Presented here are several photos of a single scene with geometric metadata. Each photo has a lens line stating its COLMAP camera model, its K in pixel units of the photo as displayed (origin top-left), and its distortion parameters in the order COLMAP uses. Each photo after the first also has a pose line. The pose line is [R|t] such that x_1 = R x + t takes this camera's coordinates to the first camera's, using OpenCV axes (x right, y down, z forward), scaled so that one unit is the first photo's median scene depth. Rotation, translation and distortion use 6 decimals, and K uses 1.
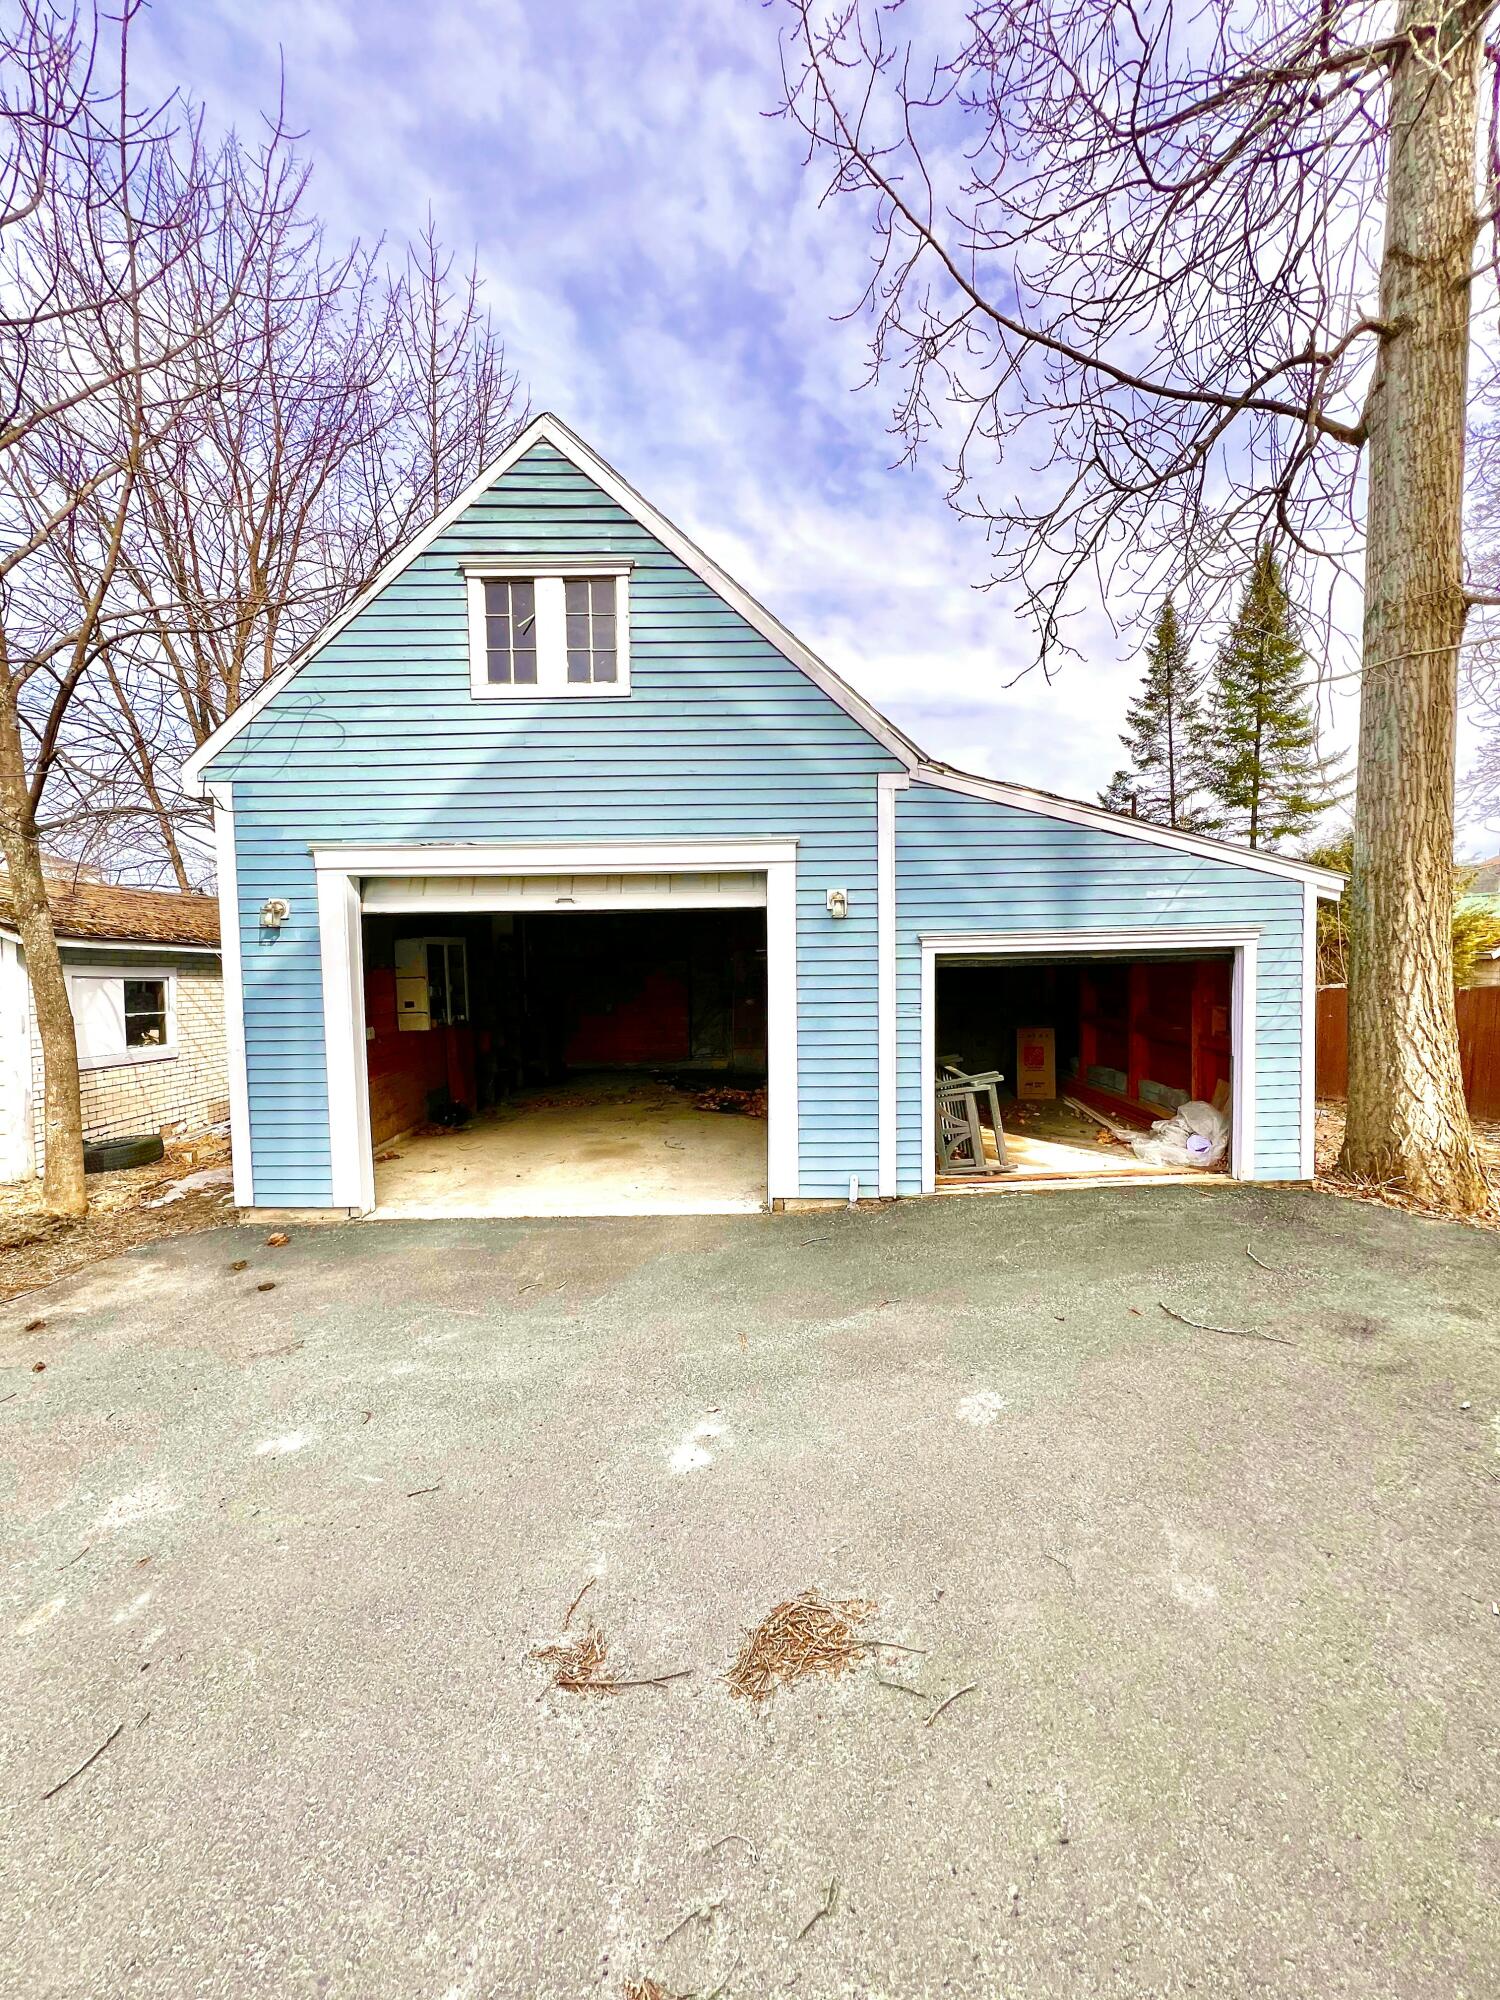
lens RADIAL K [[795.1, 0, 748.9], [0, 795.1, 1000.9], [0, 0, 1]] dist [-0.001461, 0.000088]
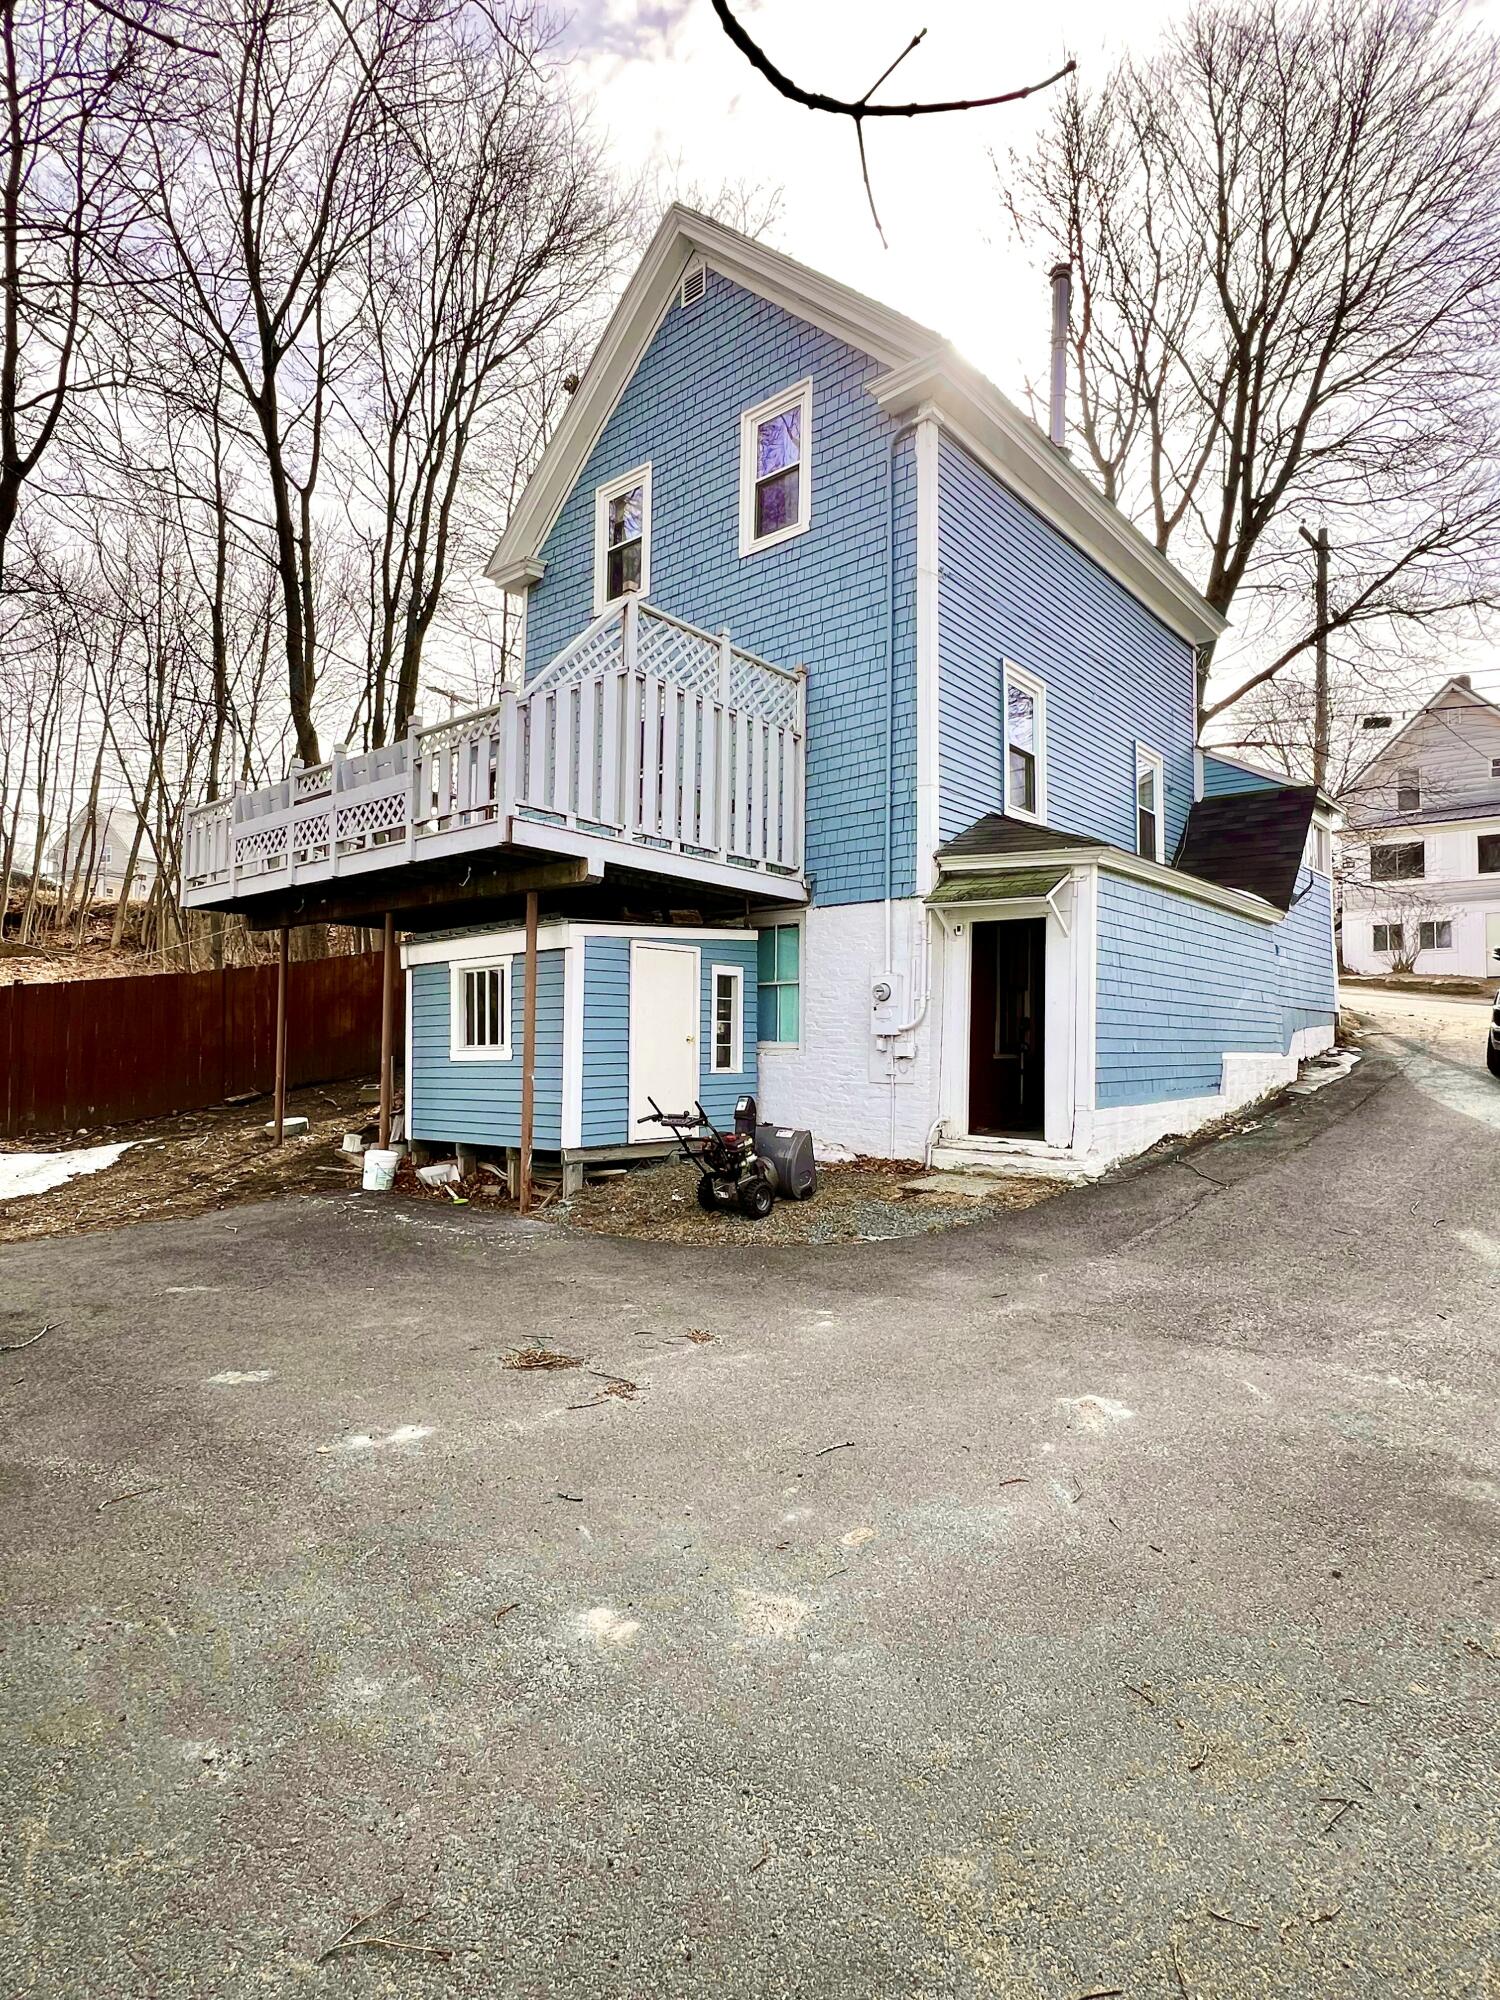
lens RADIAL K [[1037.8, 0, 747.6], [0, 1037.8, 1003.3], [0, 0, 1]] dist [0.001660, 0.000436]
pose [[-0.684023, 0.036726, 0.728536, -0.736767], [0.044290, 0.998980, -0.008776, 0.007889], [-0.728115, 0.026264, -0.684952, 0.821631]]
